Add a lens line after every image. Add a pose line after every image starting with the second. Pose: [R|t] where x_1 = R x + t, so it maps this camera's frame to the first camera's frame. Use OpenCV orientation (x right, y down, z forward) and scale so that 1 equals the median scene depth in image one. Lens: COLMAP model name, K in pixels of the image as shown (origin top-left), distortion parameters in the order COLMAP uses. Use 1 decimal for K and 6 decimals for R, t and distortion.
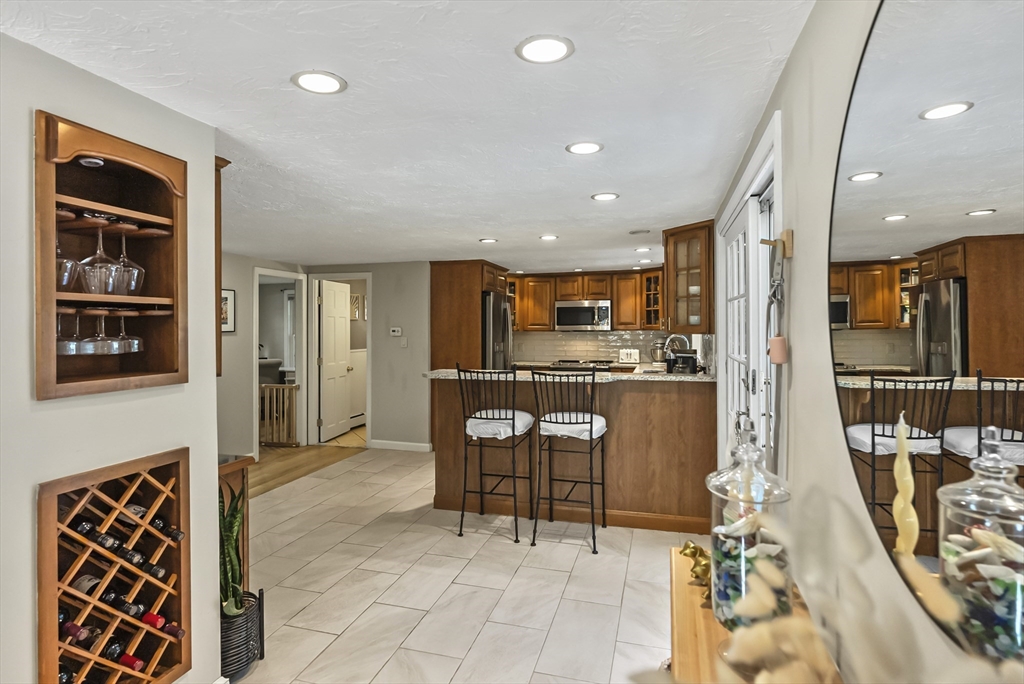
lens RADIAL K [[532.2, 0, 510.0], [0, 532.2, 332.0], [0, 0, 1]] dist [-0.000552, 0.000116]
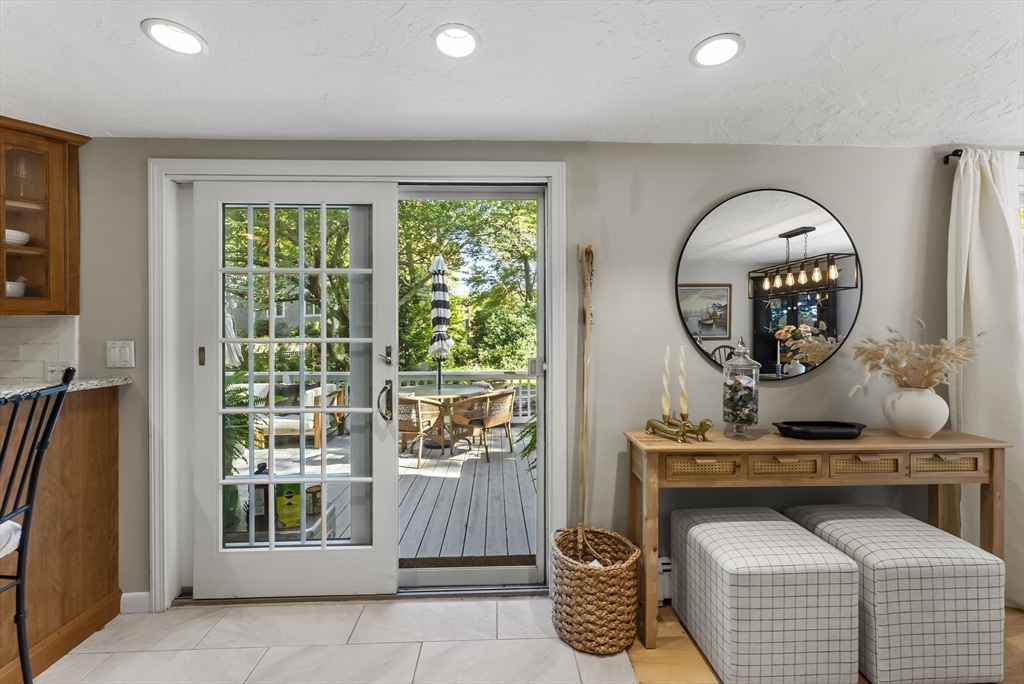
lens RADIAL K [[414.6, 0, 510.5], [0, 414.6, 337.7], [0, 0, 1]] dist [-0.000165, -0.000485]
pose [[-0.313788, 0.001638, 0.949492, -0.137908], [0.013257, 0.999909, 0.002656, 0.019750], [-0.949401, 0.013421, -0.313781, 0.356631]]
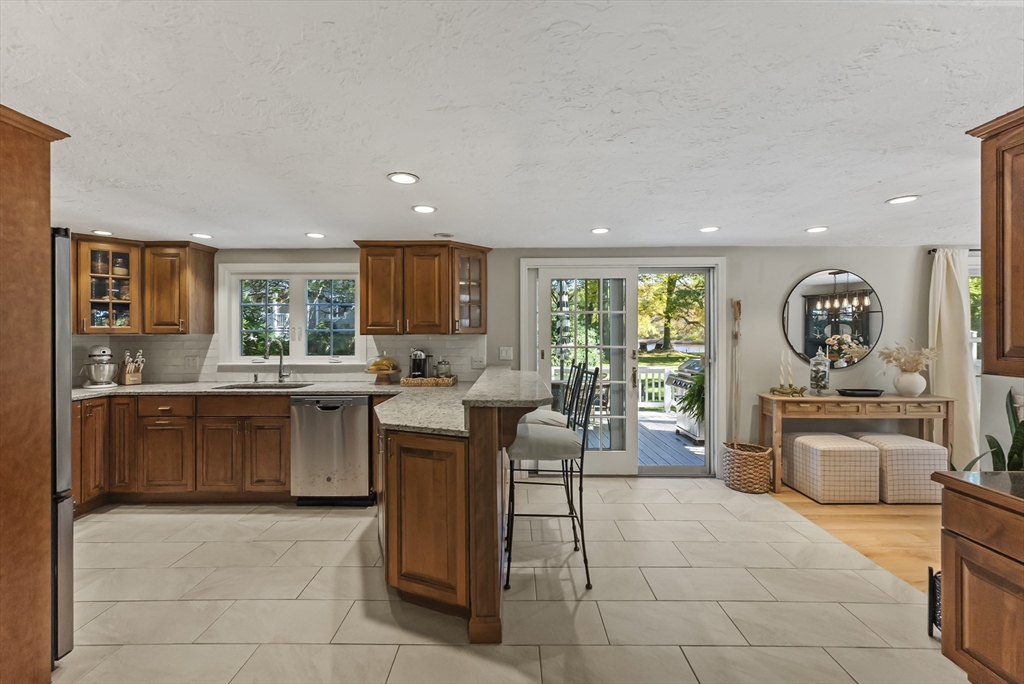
lens RADIAL K [[414.6, 0, 509.7], [0, 414.6, 334.8], [0, 0, 1]] dist [-0.000165, -0.000485]
pose [[-0.266506, 0.004248, 0.963824, -0.339478], [0.011534, 0.999933, -0.001218, 0.003241], [-0.963764, 0.010792, -0.266537, 0.658334]]
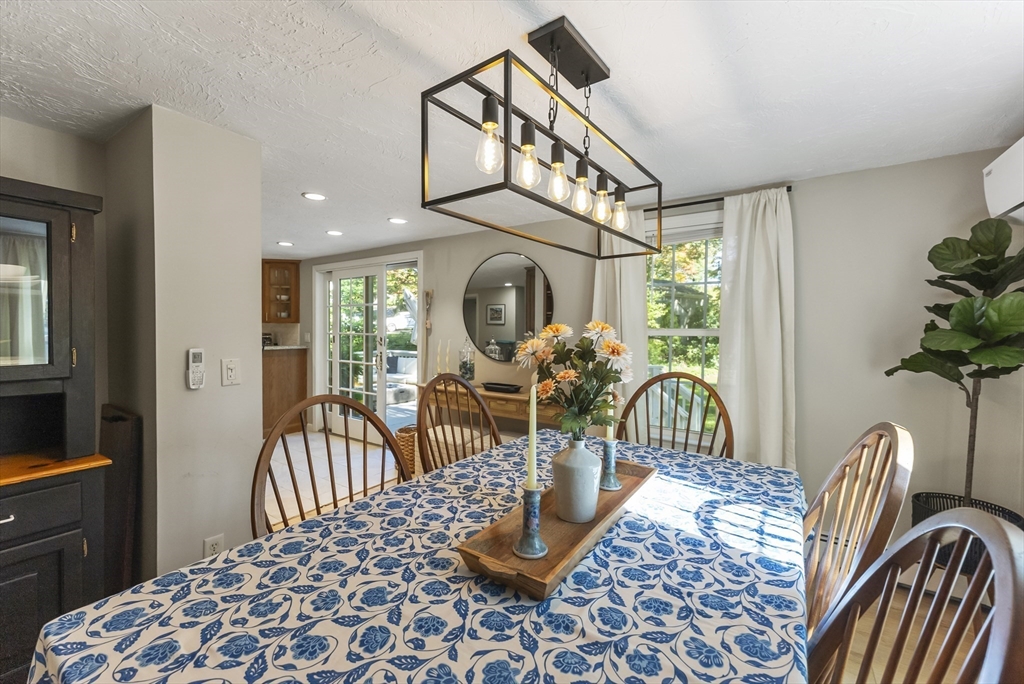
lens RADIAL K [[414.6, 0, 512.7], [0, 414.6, 339.5], [0, 0, 1]] dist [-0.000165, -0.000485]
pose [[0.306546, -0.014143, 0.951751, -0.402055], [-0.005892, 0.999842, 0.016756, 0.016740], [-0.951838, -0.010744, 0.306415, -0.071503]]
